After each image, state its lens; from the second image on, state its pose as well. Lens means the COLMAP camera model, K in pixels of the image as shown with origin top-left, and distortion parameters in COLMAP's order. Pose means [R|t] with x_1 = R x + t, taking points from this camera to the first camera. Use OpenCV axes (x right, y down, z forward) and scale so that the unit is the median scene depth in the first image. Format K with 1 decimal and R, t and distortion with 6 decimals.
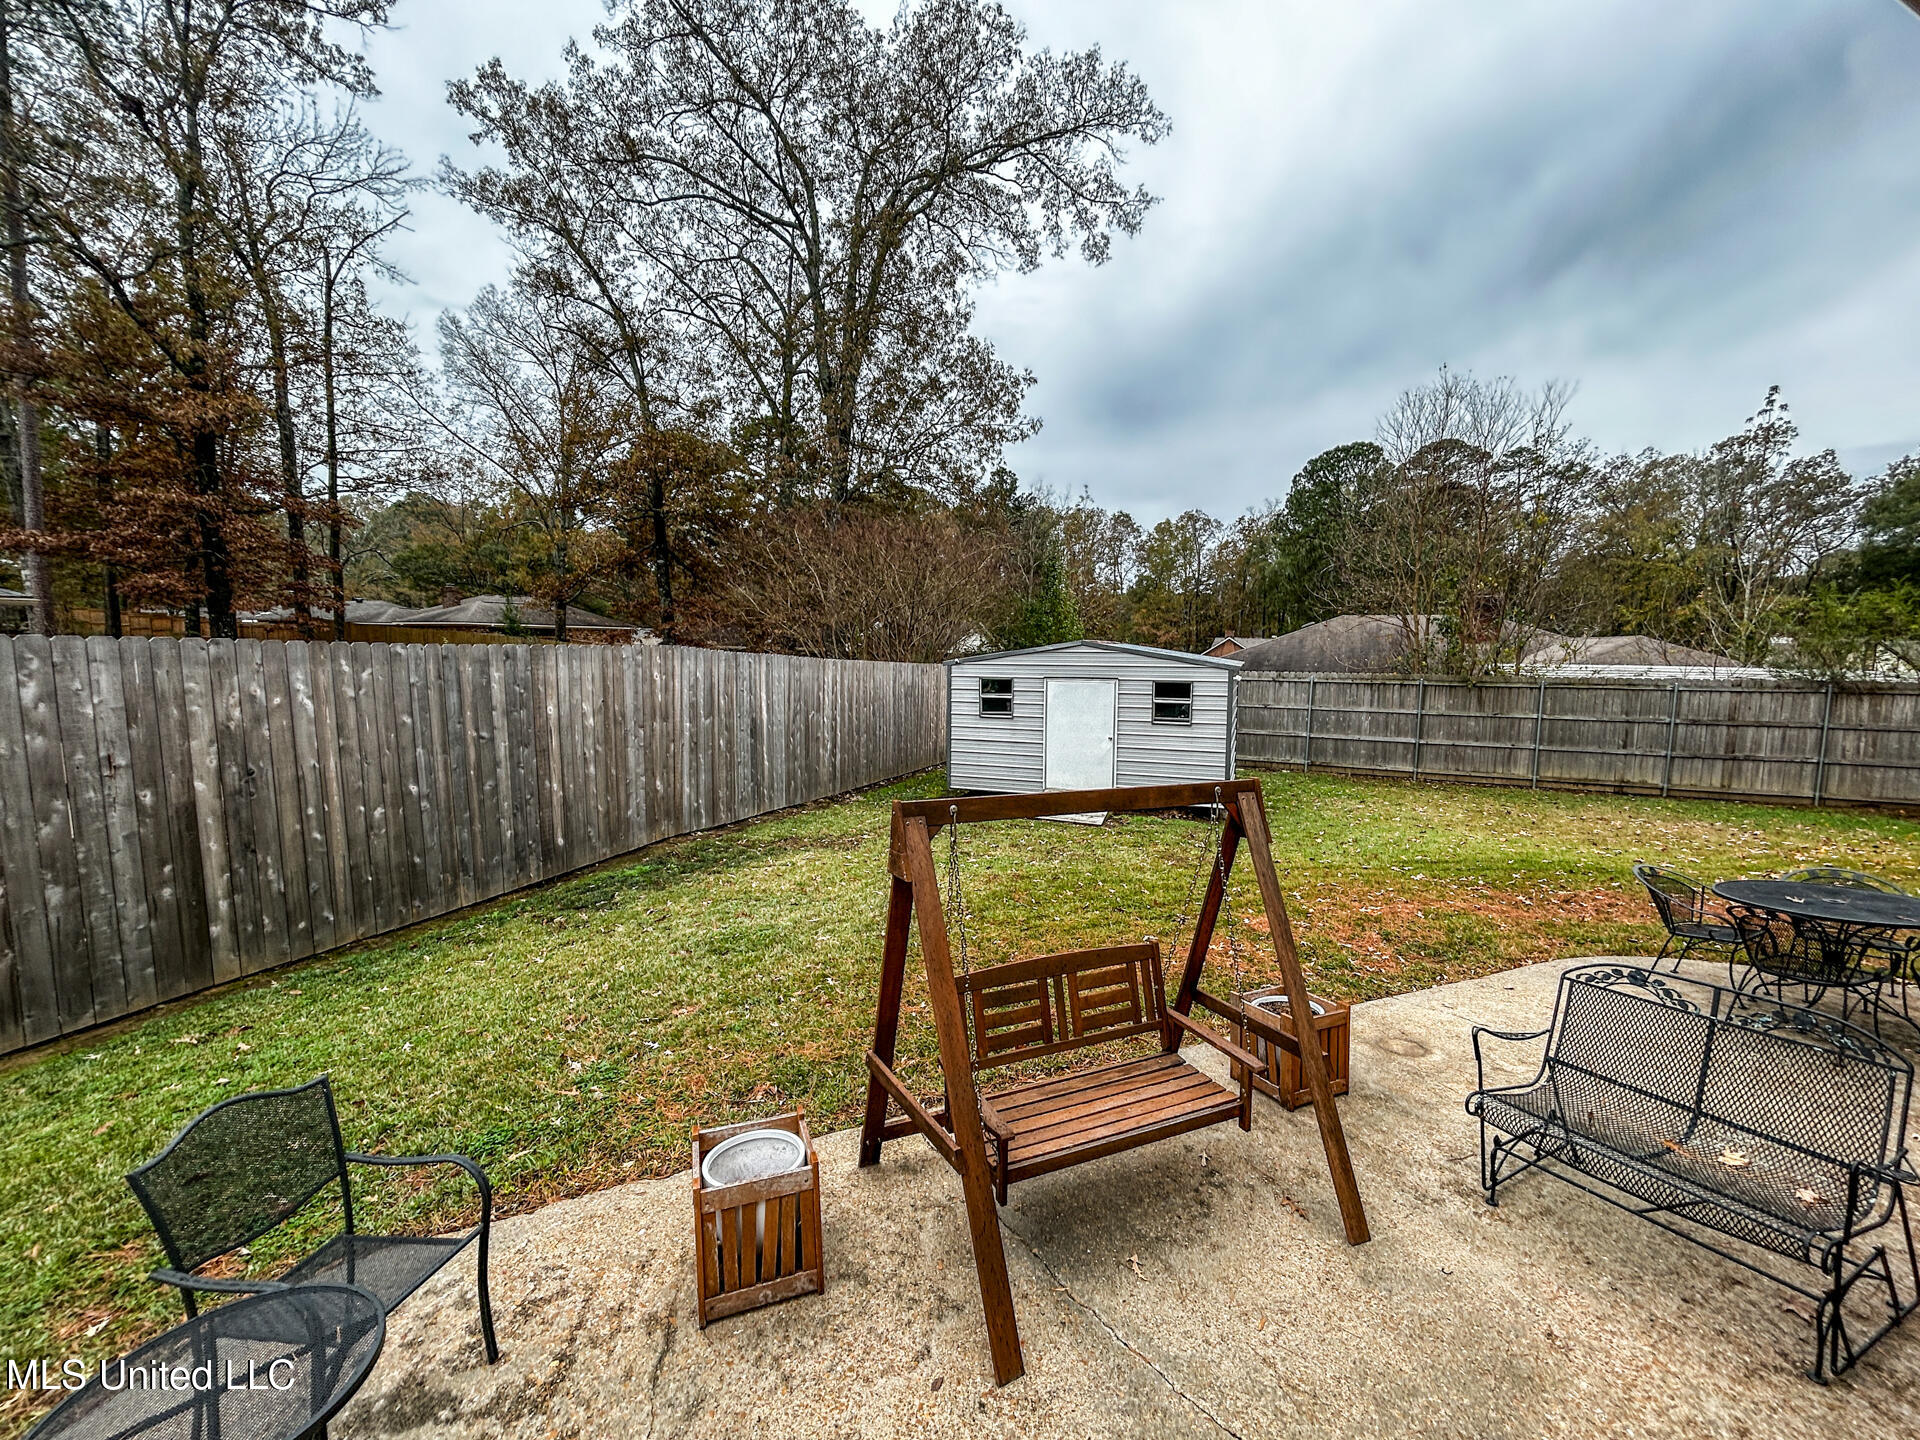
lens RADIAL K [[787.8, 0, 964.9], [0, 787.8, 718.4], [0, 0, 1]] dist [-0.001244, 0.001395]
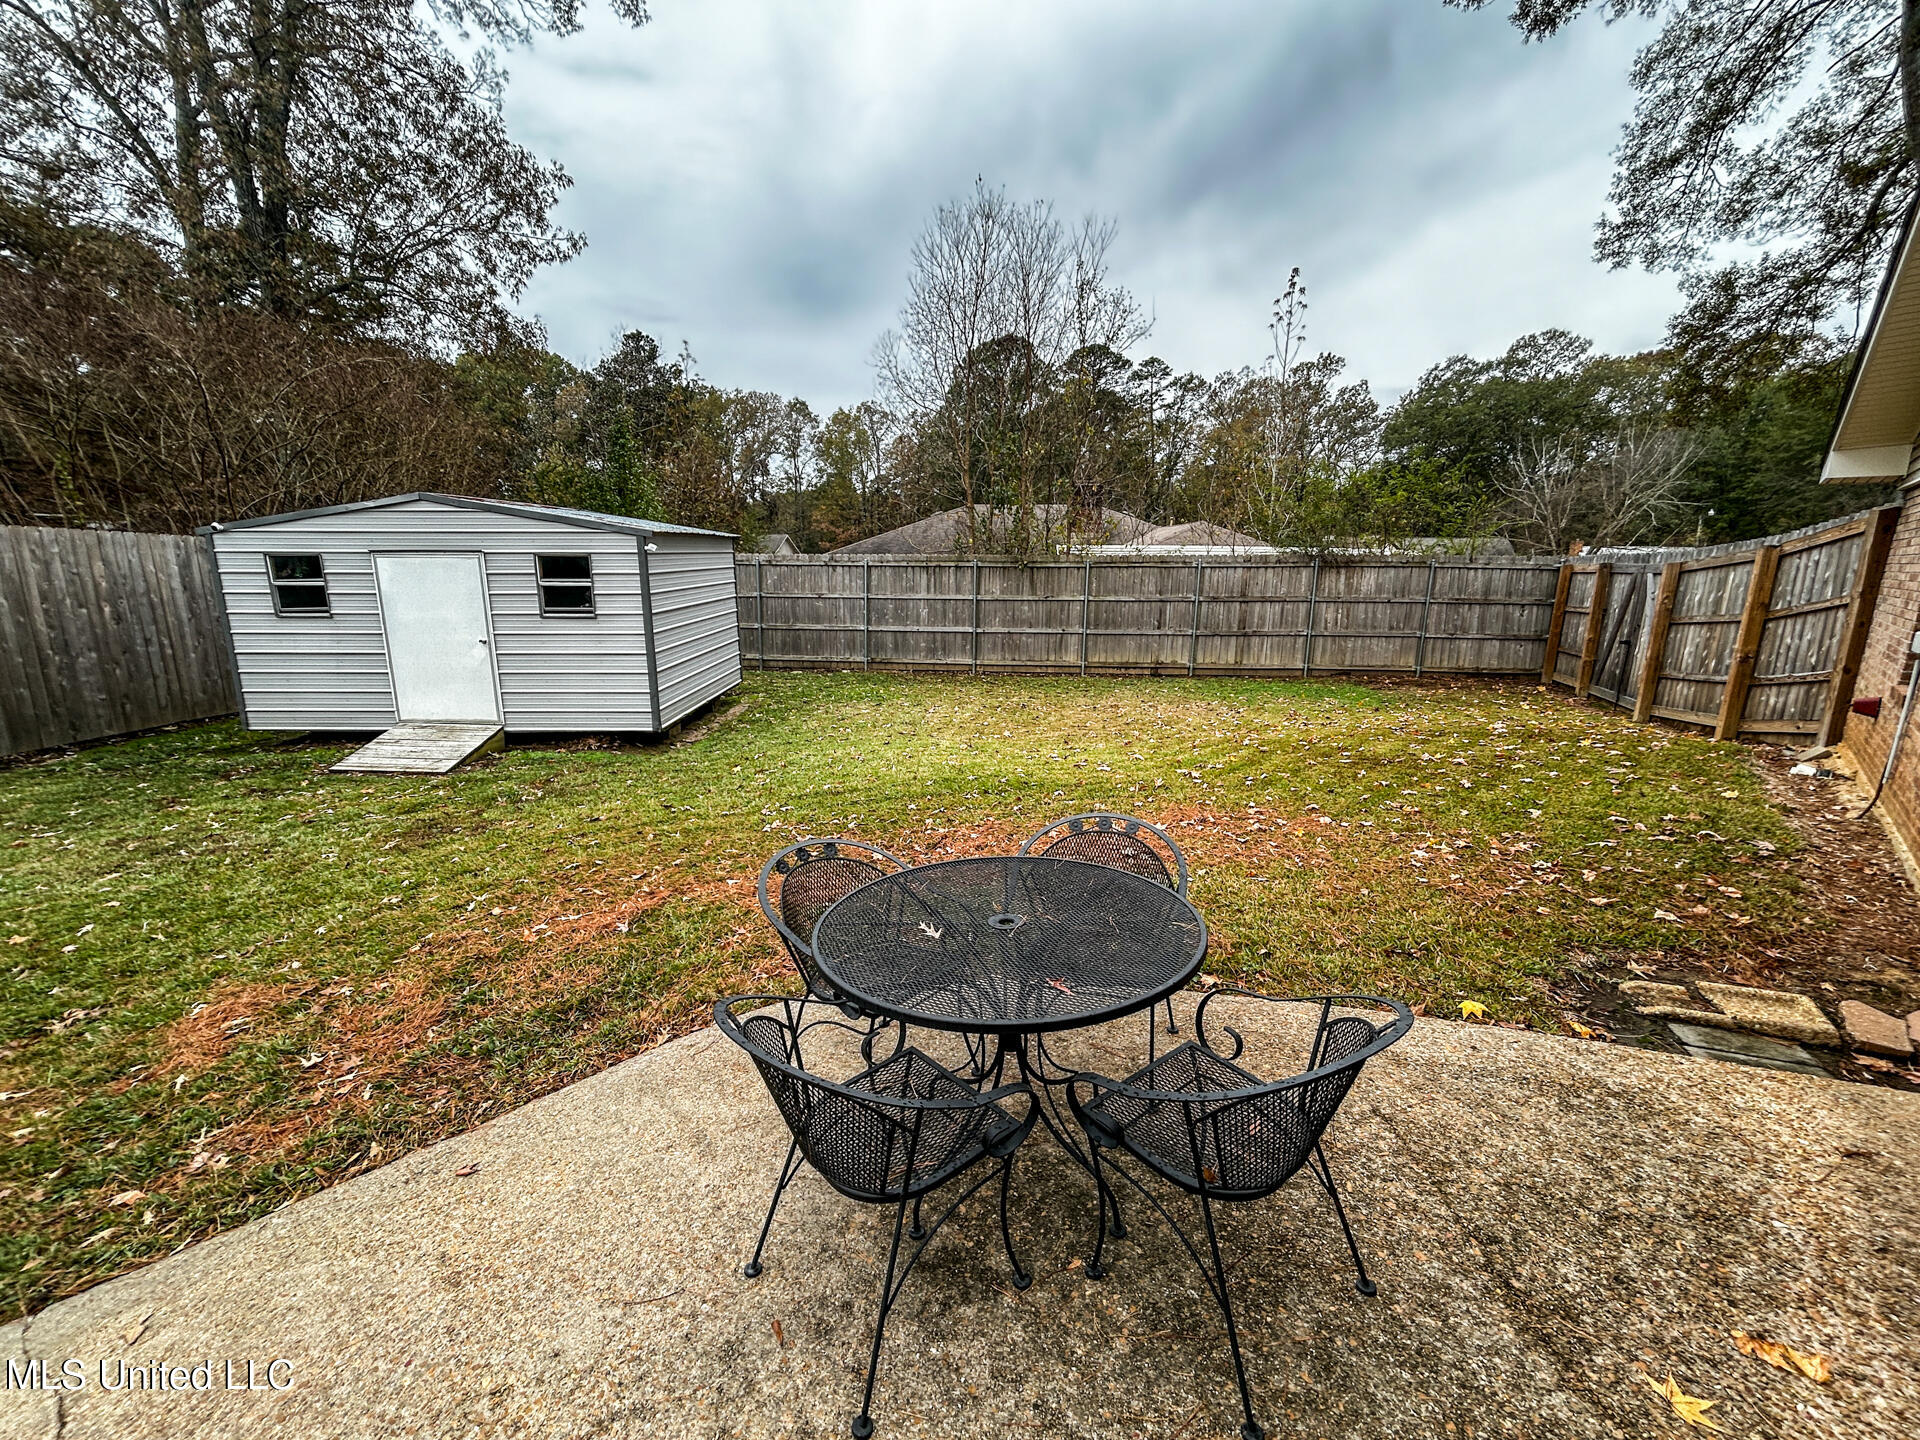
lens RADIAL K [[787.8, 0, 964.1], [0, 787.8, 720.1], [0, 0, 1]] dist [-0.001244, 0.001395]
pose [[0.933454, -0.078564, 0.349987, 0.279231], [0.034724, 0.990928, 0.129829, 0.015993], [-0.357012, -0.109036, 0.927714, 0.181009]]
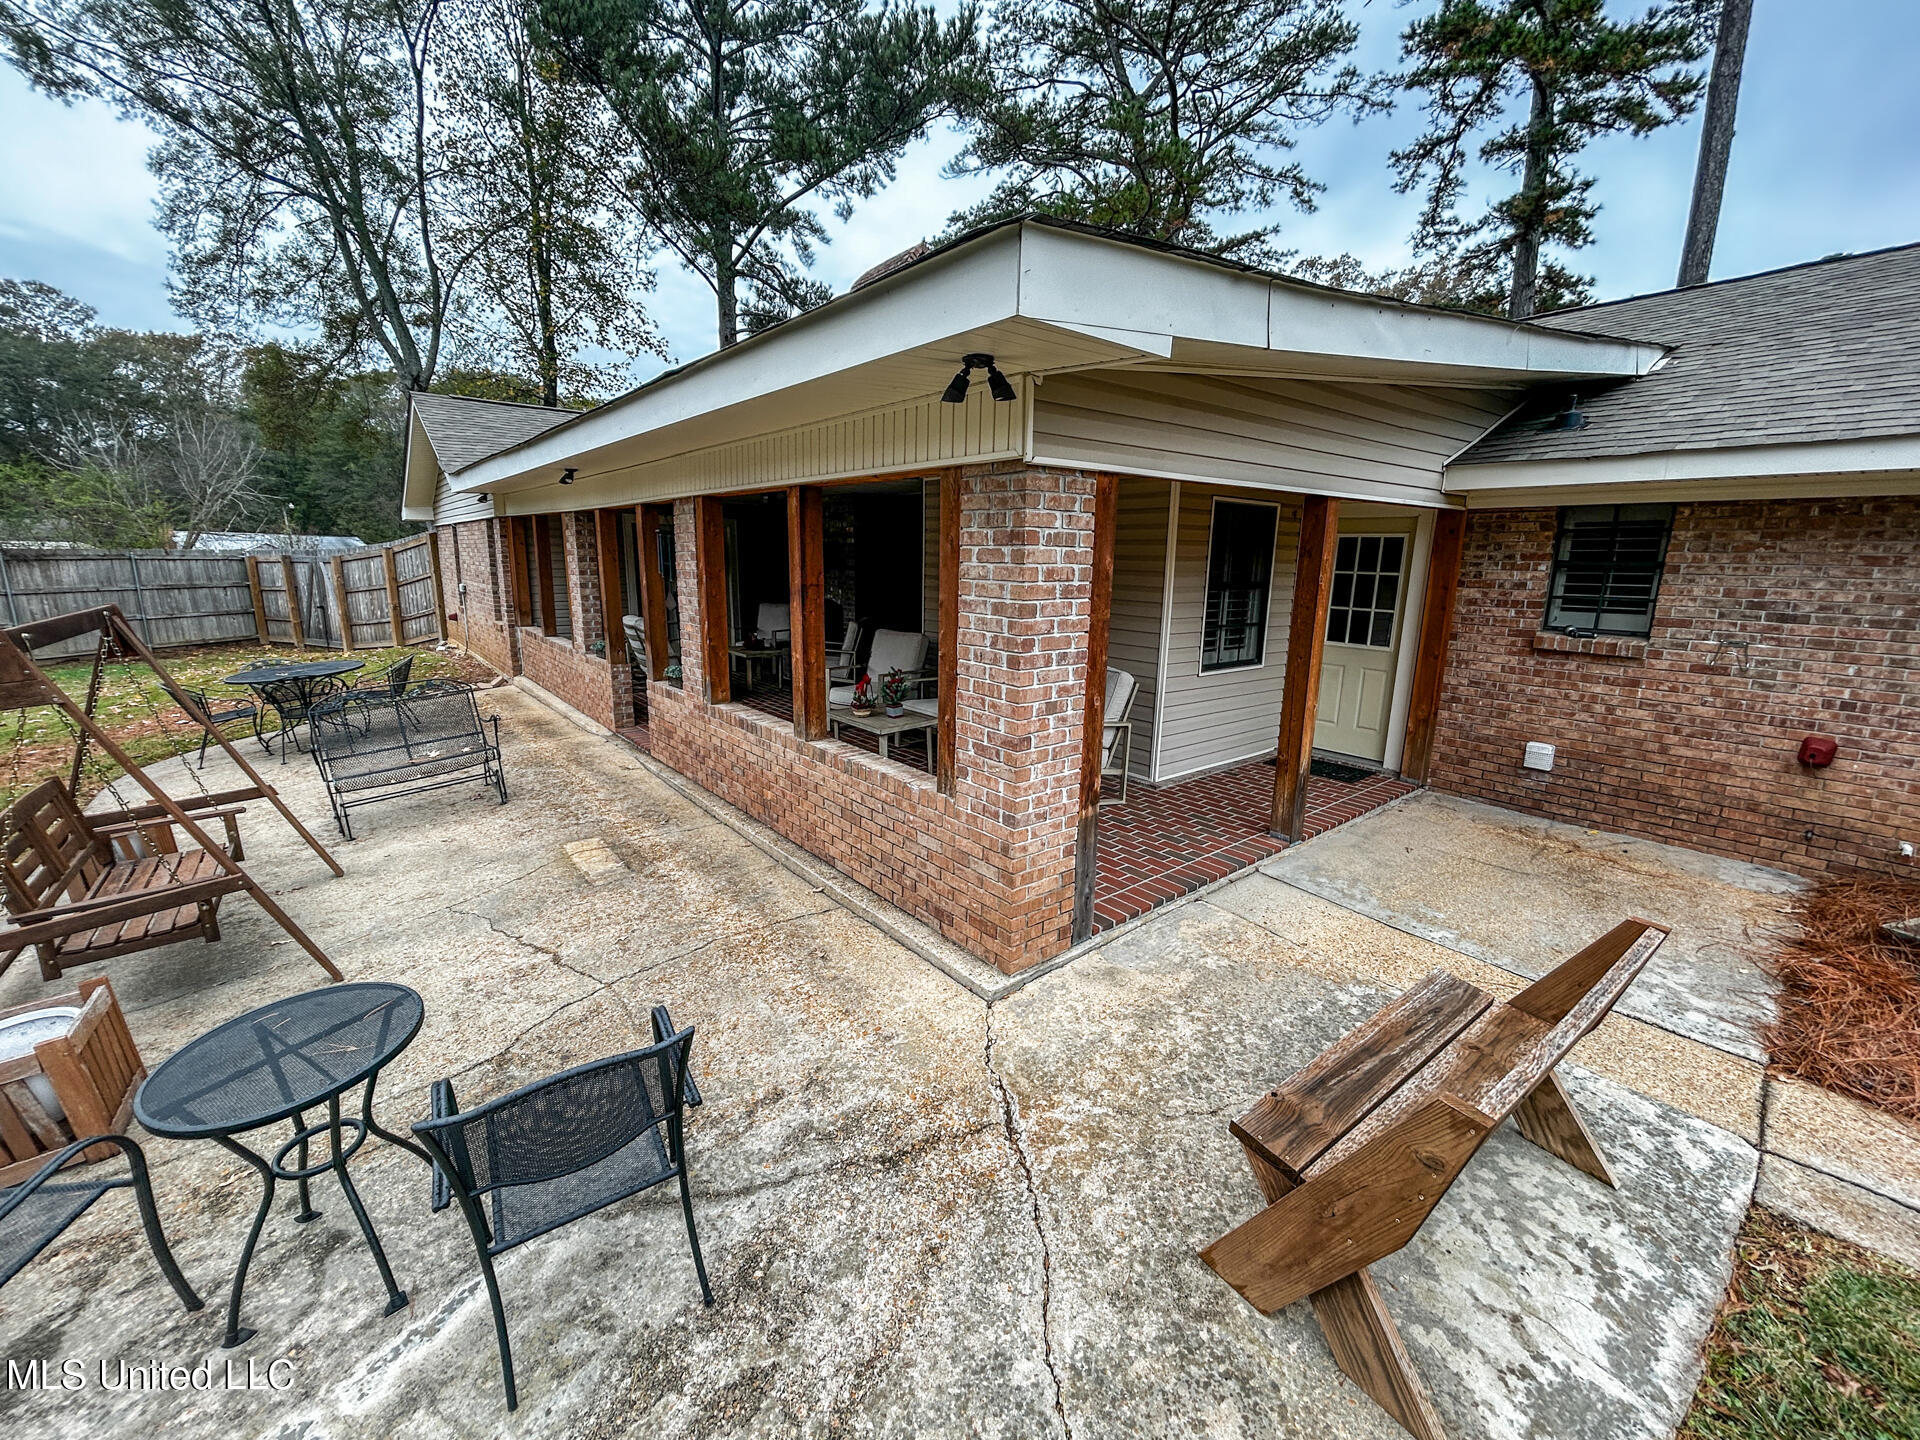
lens RADIAL K [[787.8, 0, 957.4], [0, 787.8, 718.0], [0, 0, 1]] dist [-0.001244, 0.001395]
pose [[-0.237343, -0.215983, 0.947111, -0.226918], [0.070354, 0.968588, 0.238511, 0.009133], [-0.968875, 0.123242, -0.214693, 0.016726]]
